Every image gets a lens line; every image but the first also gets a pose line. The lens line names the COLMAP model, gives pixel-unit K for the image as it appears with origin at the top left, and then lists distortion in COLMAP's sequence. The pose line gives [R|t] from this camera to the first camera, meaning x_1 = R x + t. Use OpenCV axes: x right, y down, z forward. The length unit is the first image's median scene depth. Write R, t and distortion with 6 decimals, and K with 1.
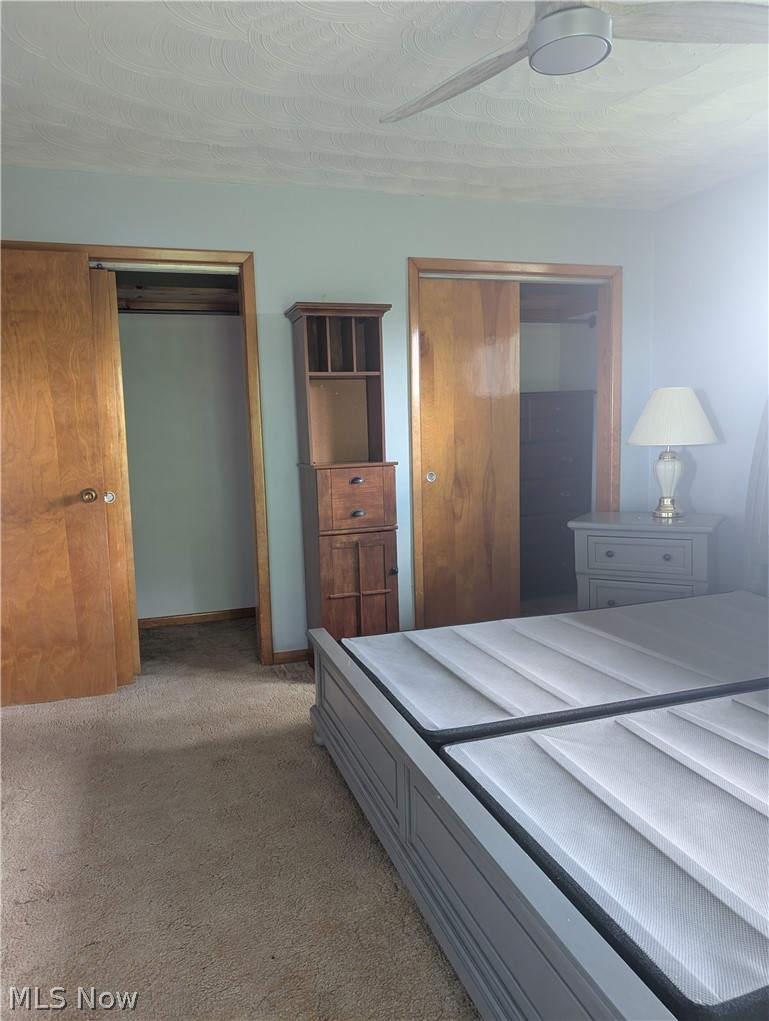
lens RADIAL K [[723.7, 0, 386.0], [0, 723.7, 509.0], [0, 0, 1]] dist [0.028055, -0.012599]
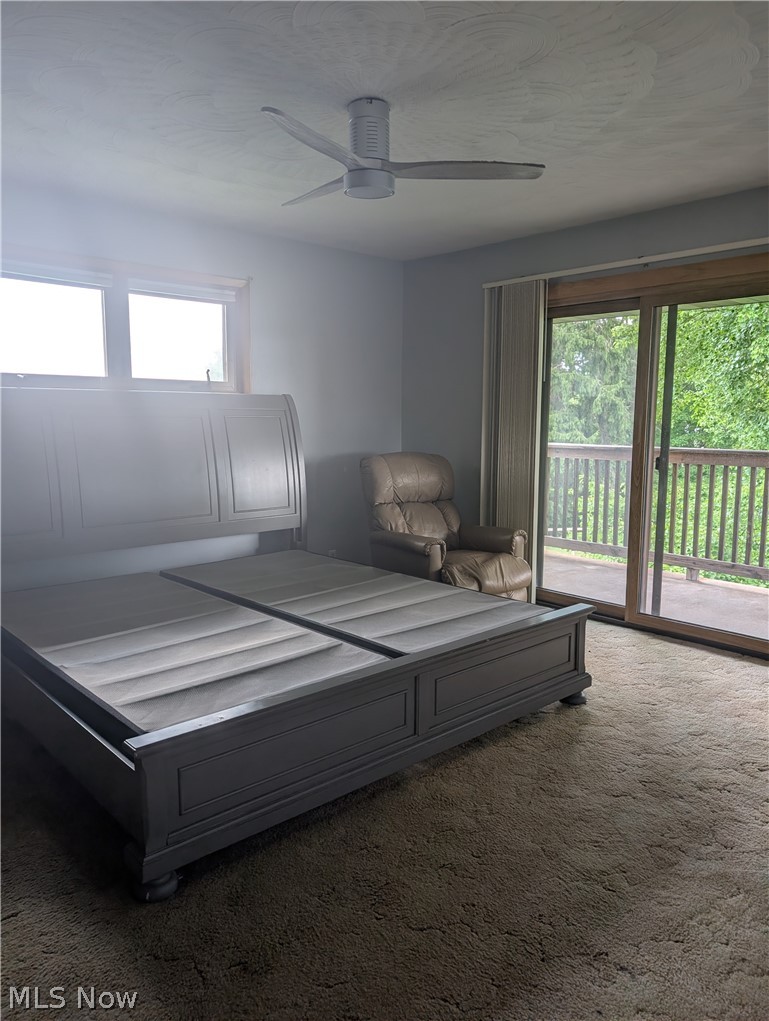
lens RADIAL K [[723.7, 0, 381.5], [0, 723.7, 512.5], [0, 0, 1]] dist [0.028055, -0.012599]
pose [[-0.427869, -0.099539, 0.898343, -0.962384], [0.106794, 0.981387, 0.159605, -0.150620], [-0.897510, 0.164227, -0.409275, 1.328862]]
